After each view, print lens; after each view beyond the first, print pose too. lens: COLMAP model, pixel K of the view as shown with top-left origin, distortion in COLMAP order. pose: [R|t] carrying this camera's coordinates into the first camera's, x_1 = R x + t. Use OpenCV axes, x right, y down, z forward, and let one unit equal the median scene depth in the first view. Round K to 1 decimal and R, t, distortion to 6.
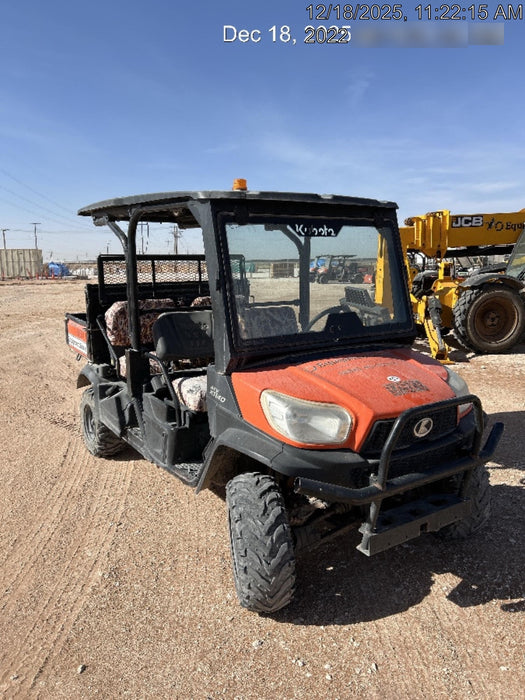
lens RADIAL K [[537.7, 0, 261.3], [0, 537.7, 355.2], [0, 0, 1]] dist [0.027393, -0.012026]
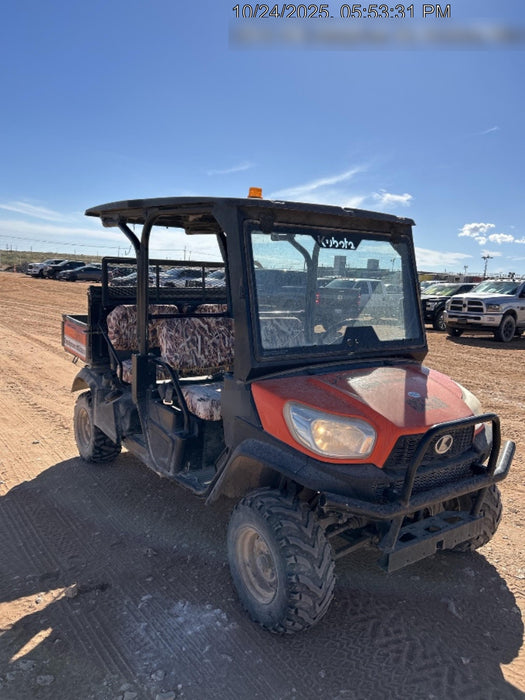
lens RADIAL K [[537.7, 0, 262.5], [0, 537.7, 356.5], [0, 0, 1]] dist [0.027393, -0.012026]
pose [[0.998295, 0.037624, 0.044632, -0.062767], [-0.037002, 0.999207, -0.014675, -0.001354], [-0.045149, 0.012999, 0.998896, 0.009960]]
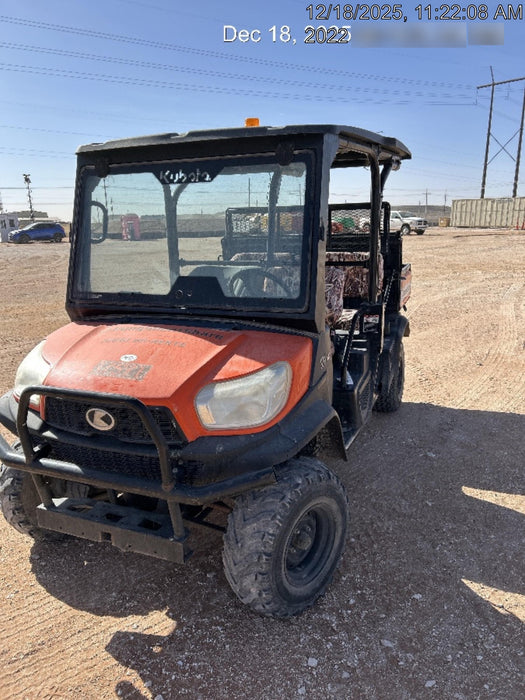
lens RADIAL K [[537.7, 0, 263.3], [0, 537.7, 345.1], [0, 0, 1]] dist [0.027393, -0.012026]
pose [[0.558525, 0.180035, -0.809714, 0.794649], [-0.112889, 0.983578, 0.140824, -0.089380], [0.821770, 0.012754, 0.569676, 0.536551]]
